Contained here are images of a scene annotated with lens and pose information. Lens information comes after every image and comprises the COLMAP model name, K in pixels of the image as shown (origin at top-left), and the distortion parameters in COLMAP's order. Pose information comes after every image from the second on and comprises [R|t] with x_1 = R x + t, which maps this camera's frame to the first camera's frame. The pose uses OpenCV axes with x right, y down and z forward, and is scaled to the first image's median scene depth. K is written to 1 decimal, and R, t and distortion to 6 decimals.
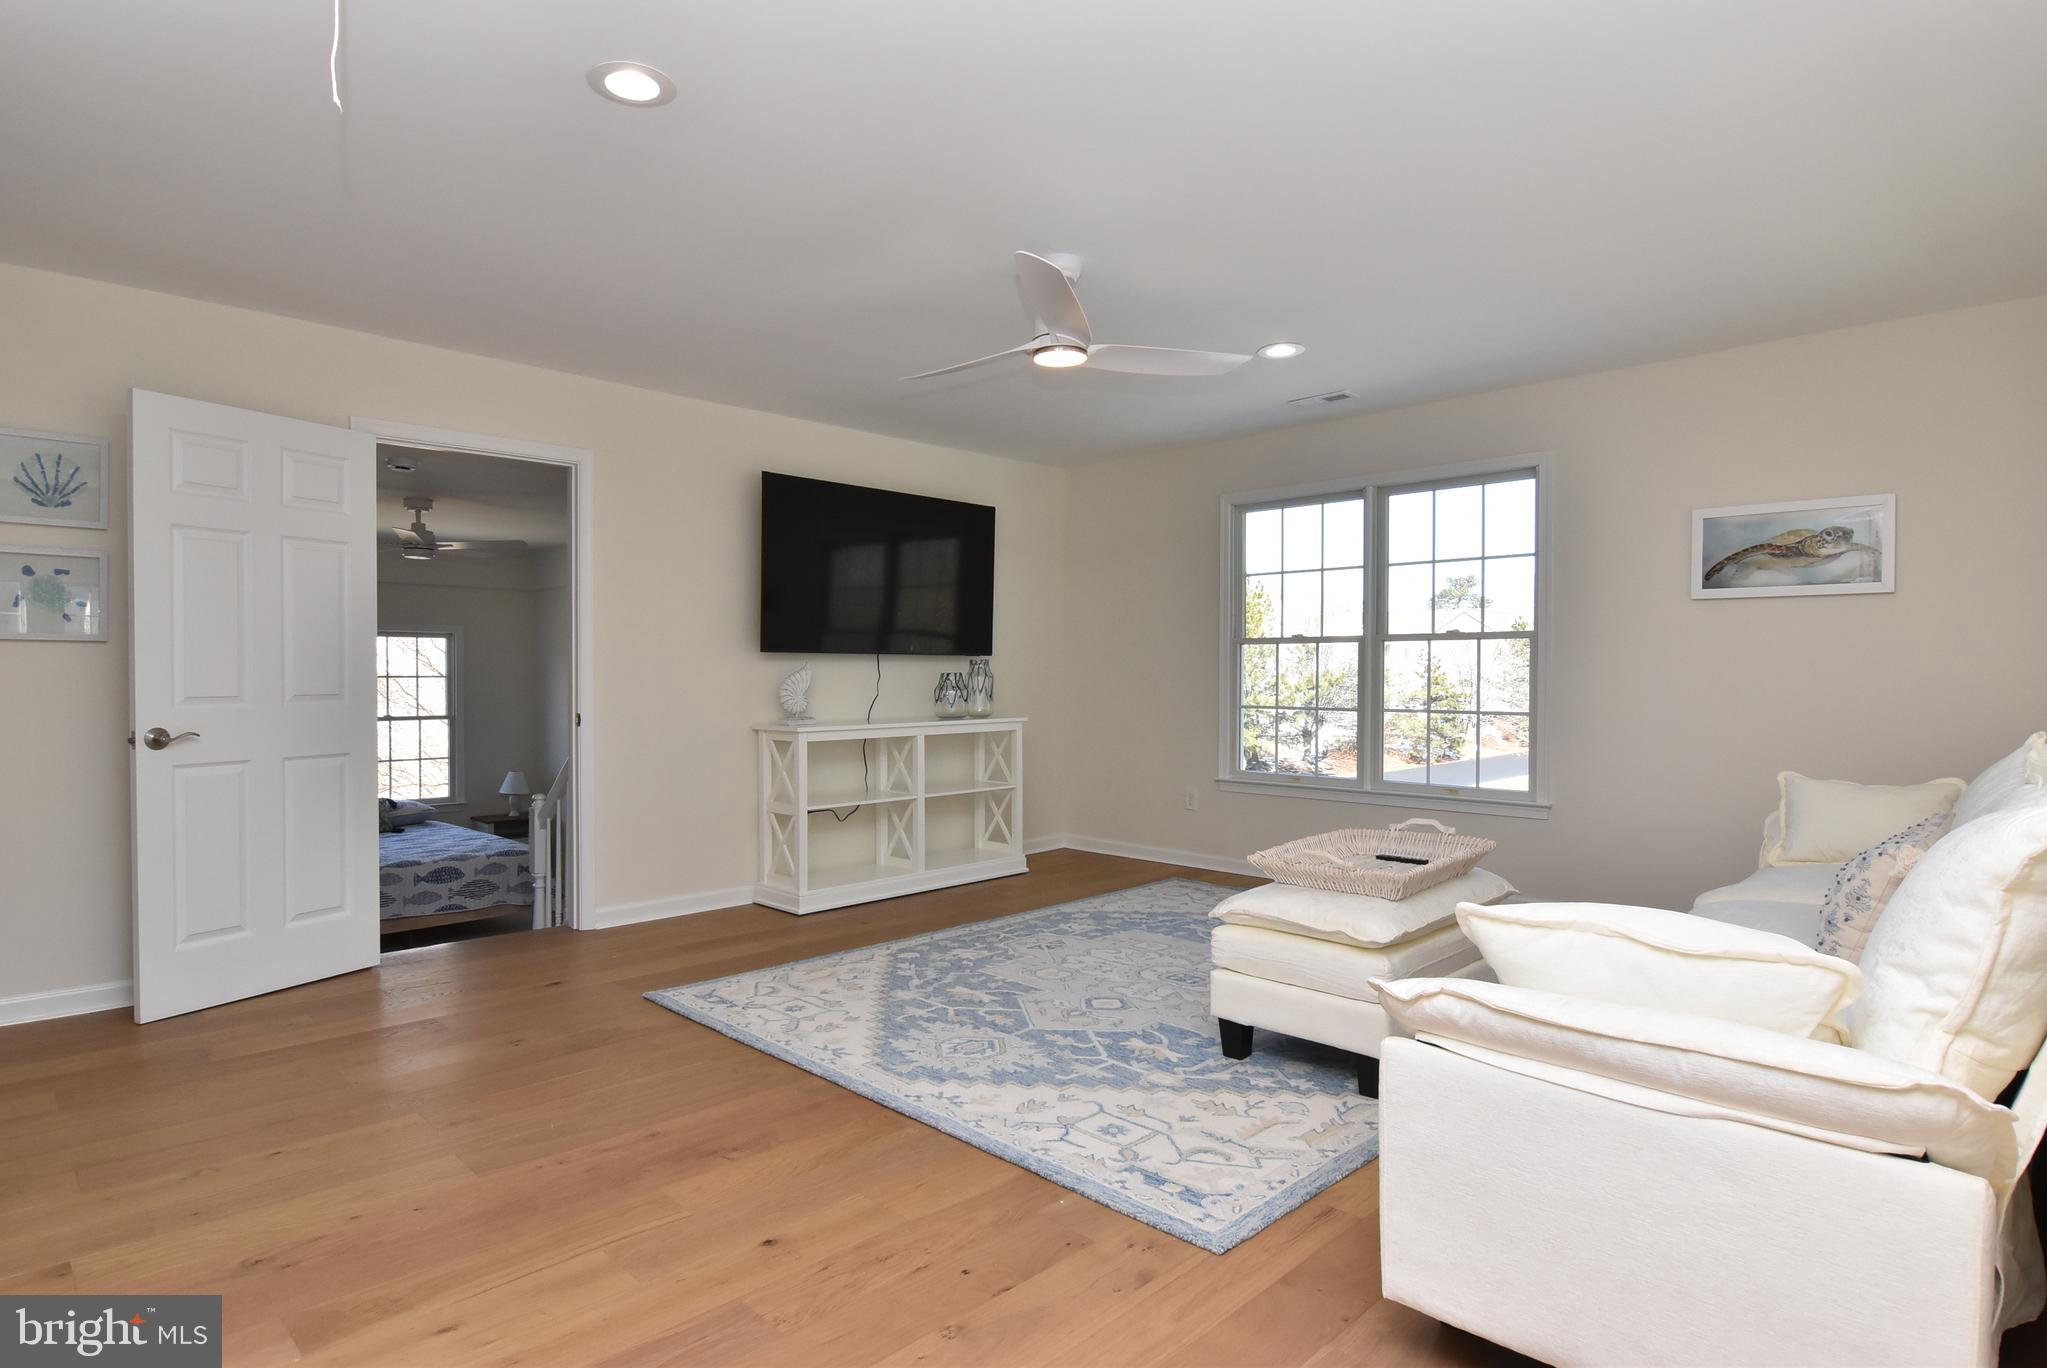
lens RADIAL K [[1086.7, 0, 1029.2], [0, 1086.7, 682.4], [0, 0, 1]] dist [0.006213, -0.021021]
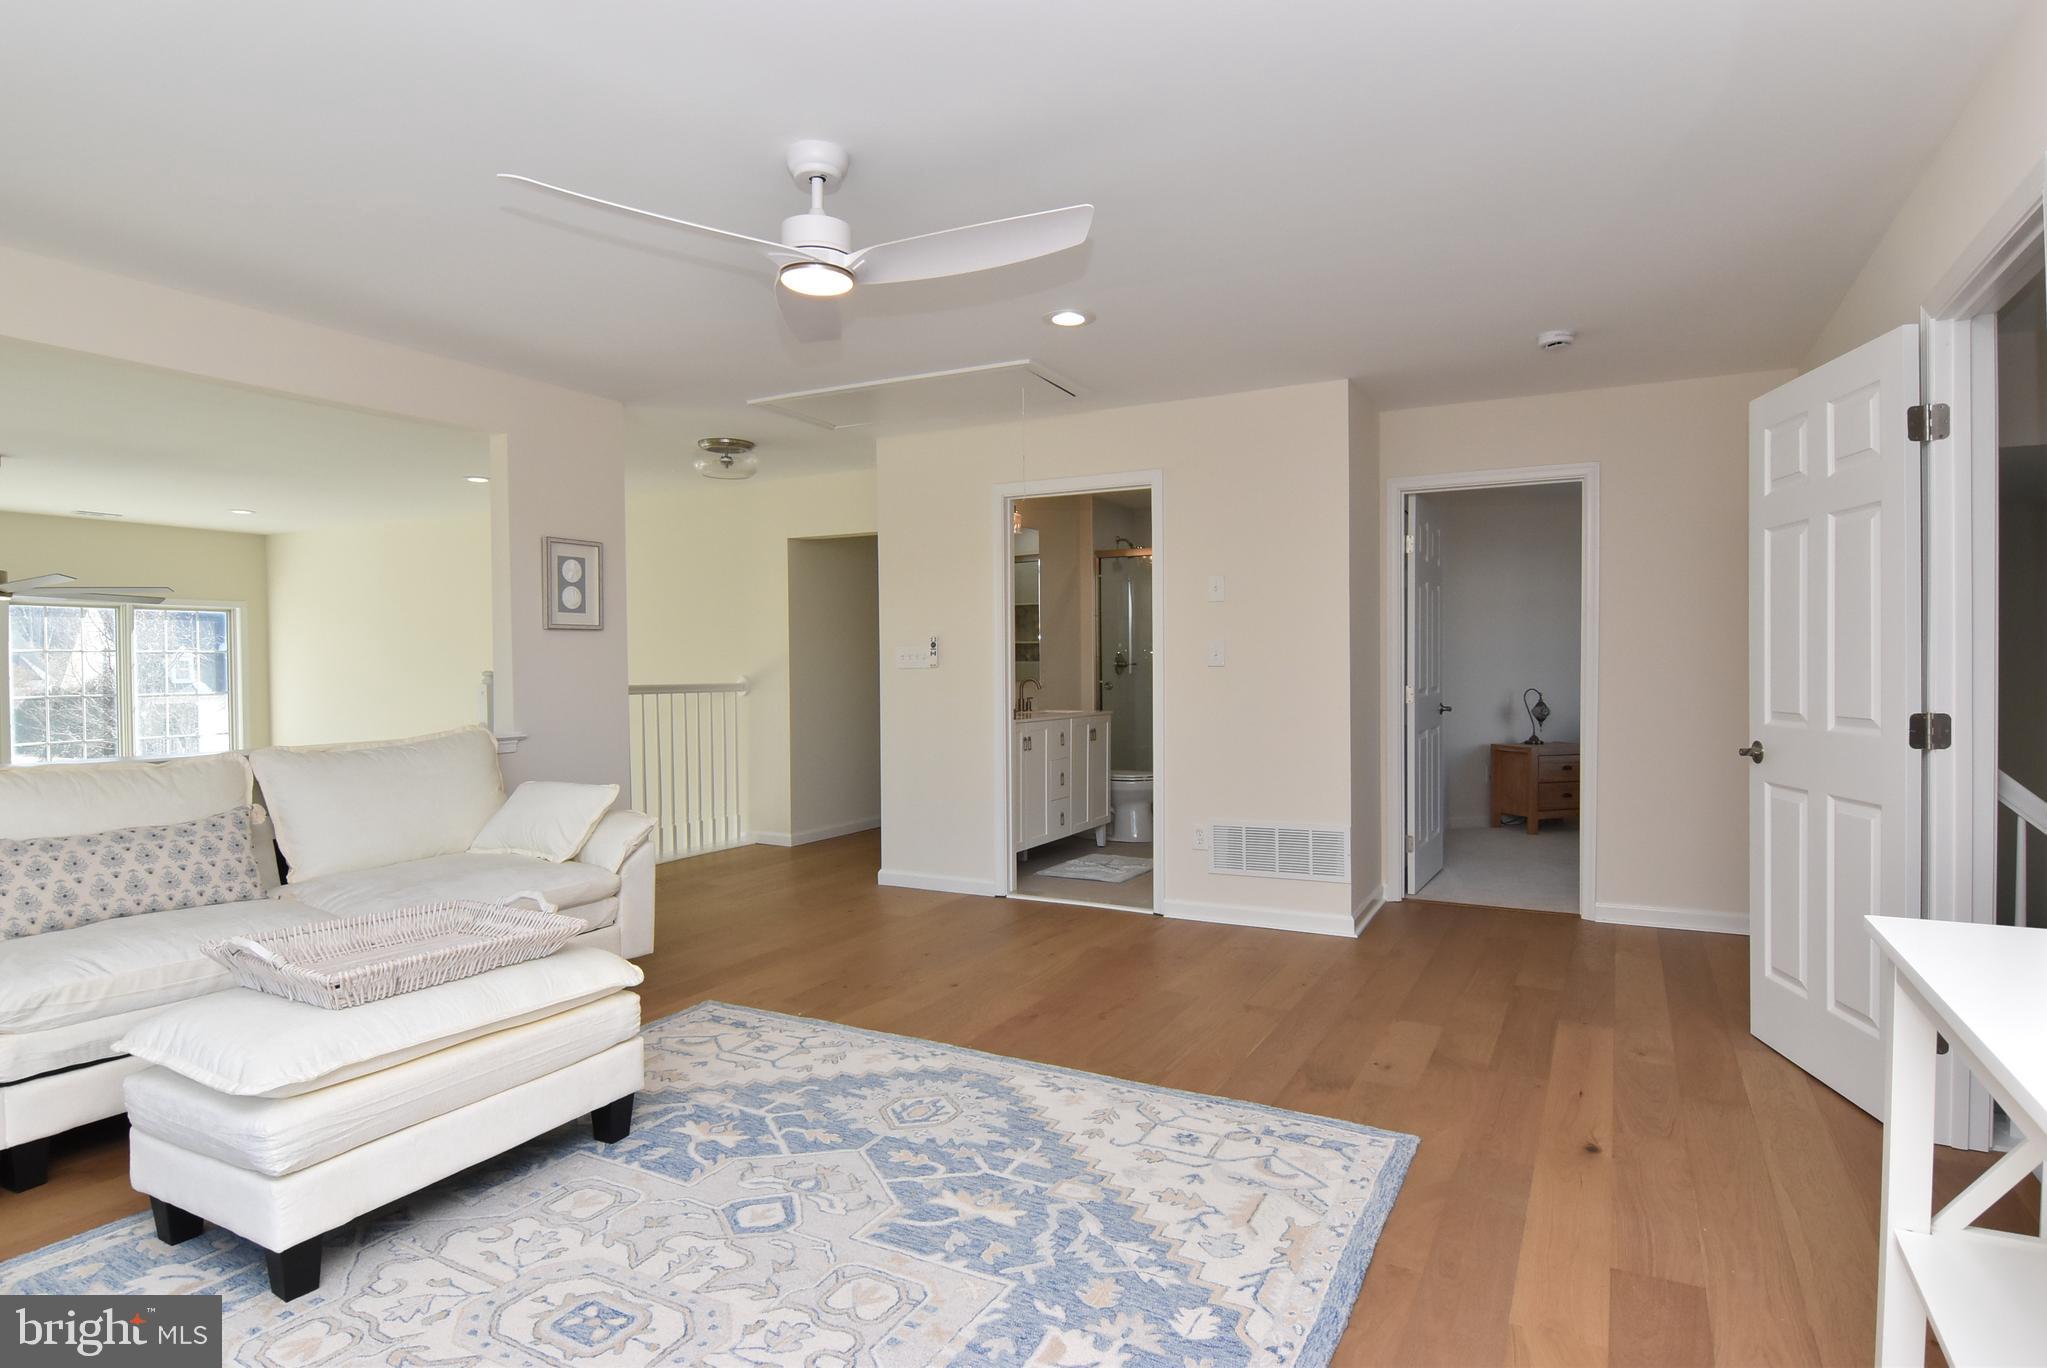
lens RADIAL K [[1086.7, 0, 1029.2], [0, 1086.7, 682.4], [0, 0, 1]] dist [0.006213, -0.021021]
pose [[-0.959187, 0.010976, -0.282559, 0.100604], [0.004315, 0.999698, 0.024185, -0.036787], [0.282739, 0.021979, -0.958945, 1.716526]]
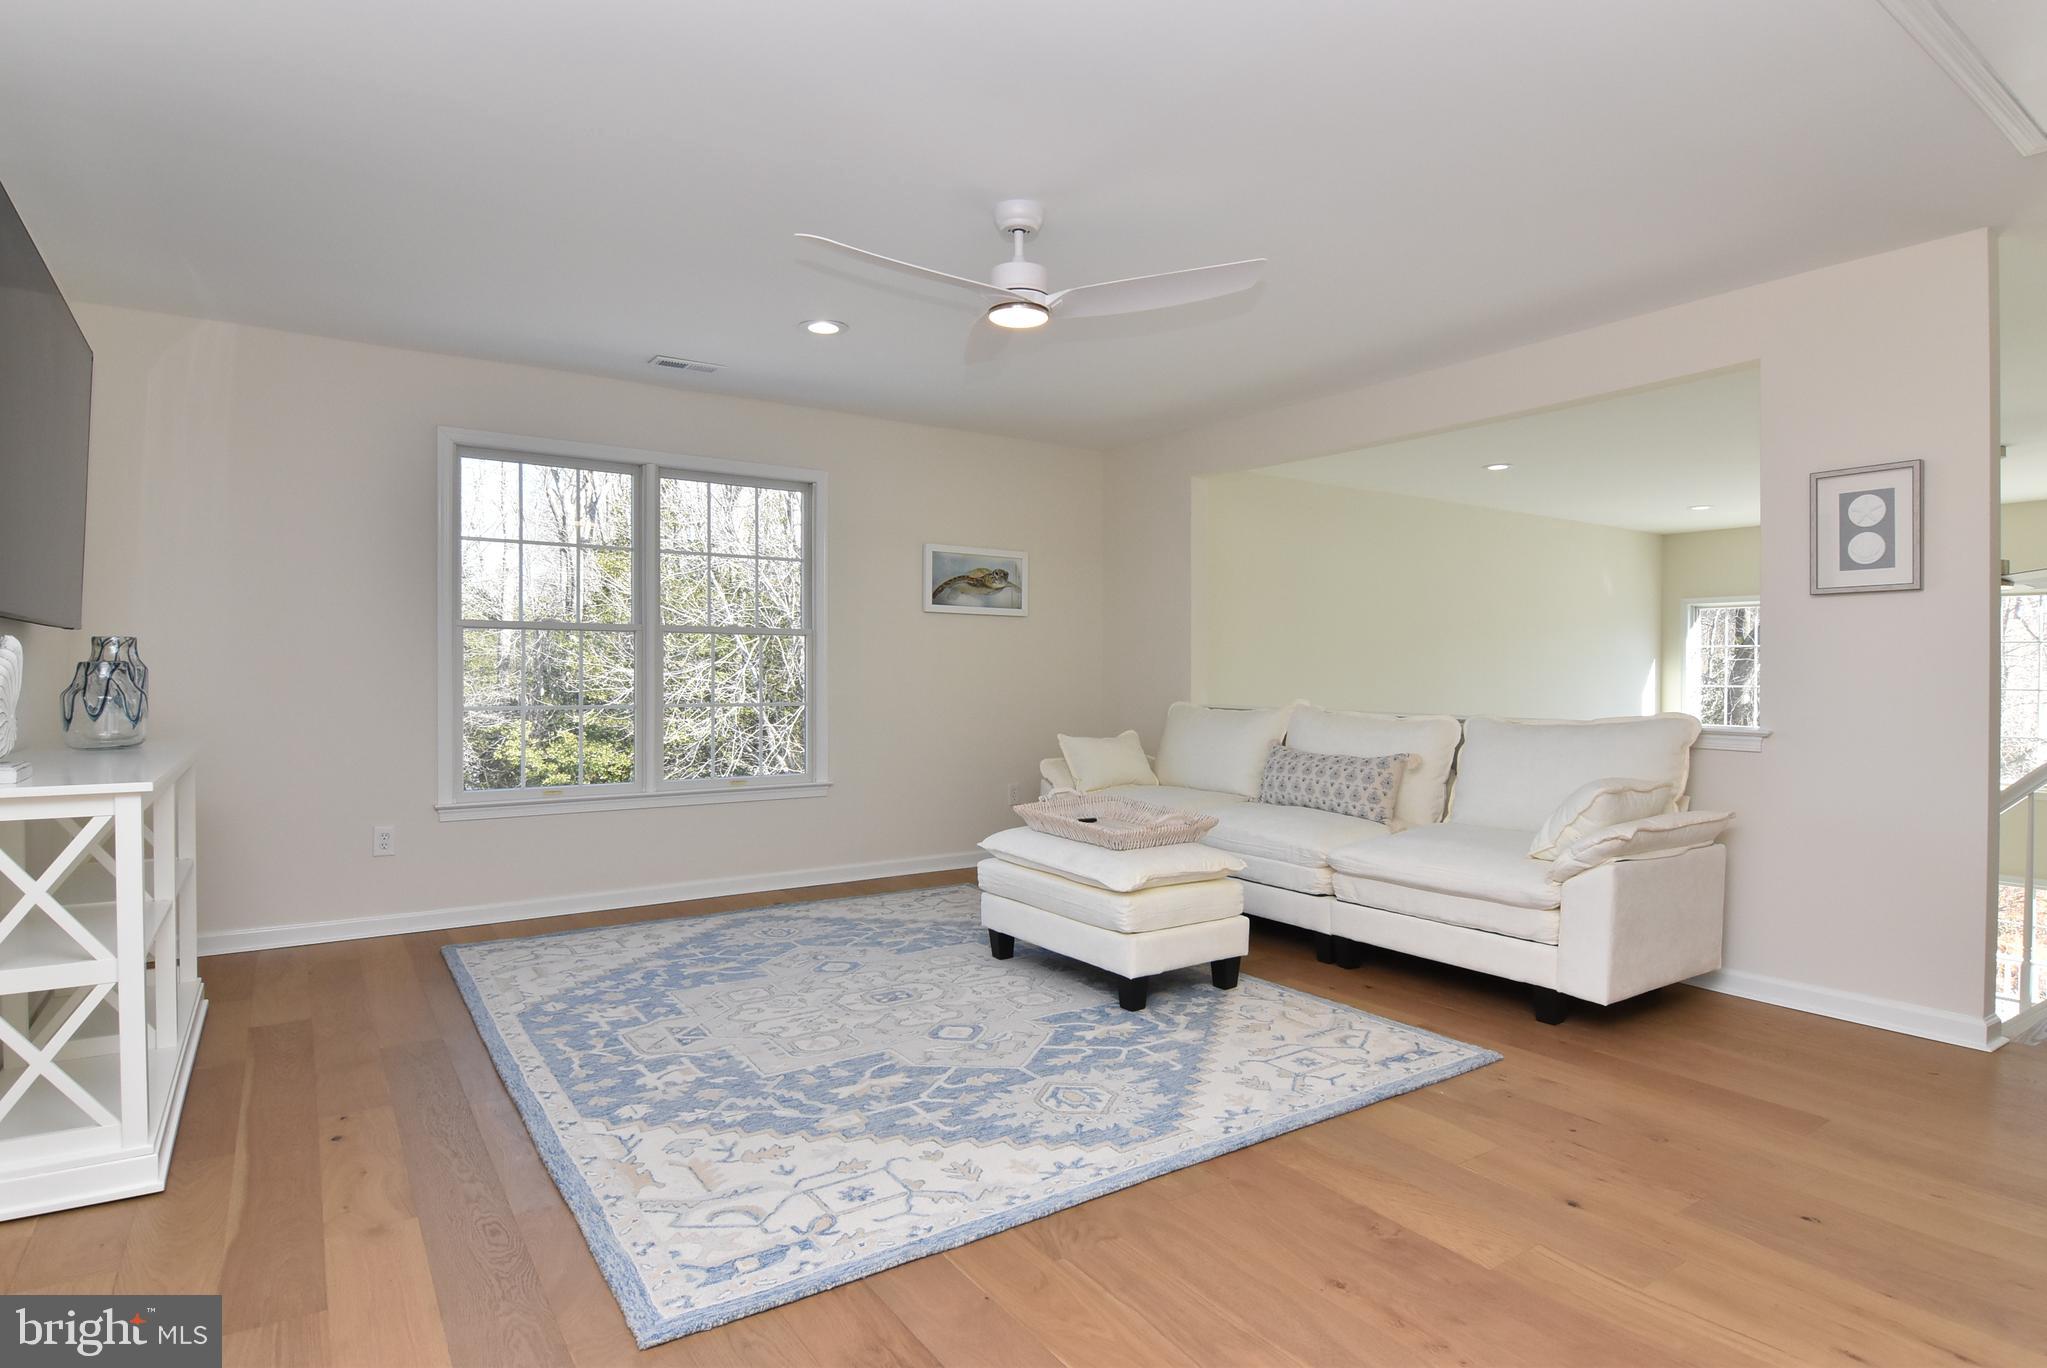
lens RADIAL K [[1086.7, 0, 1029.2], [0, 1086.7, 682.4], [0, 0, 1]] dist [0.006213, -0.021021]
pose [[0.194053, -0.010061, 0.980939, -0.829885], [0.003083, 0.999949, 0.009646, -0.004162], [-0.980986, 0.001152, 0.194074, 0.791967]]
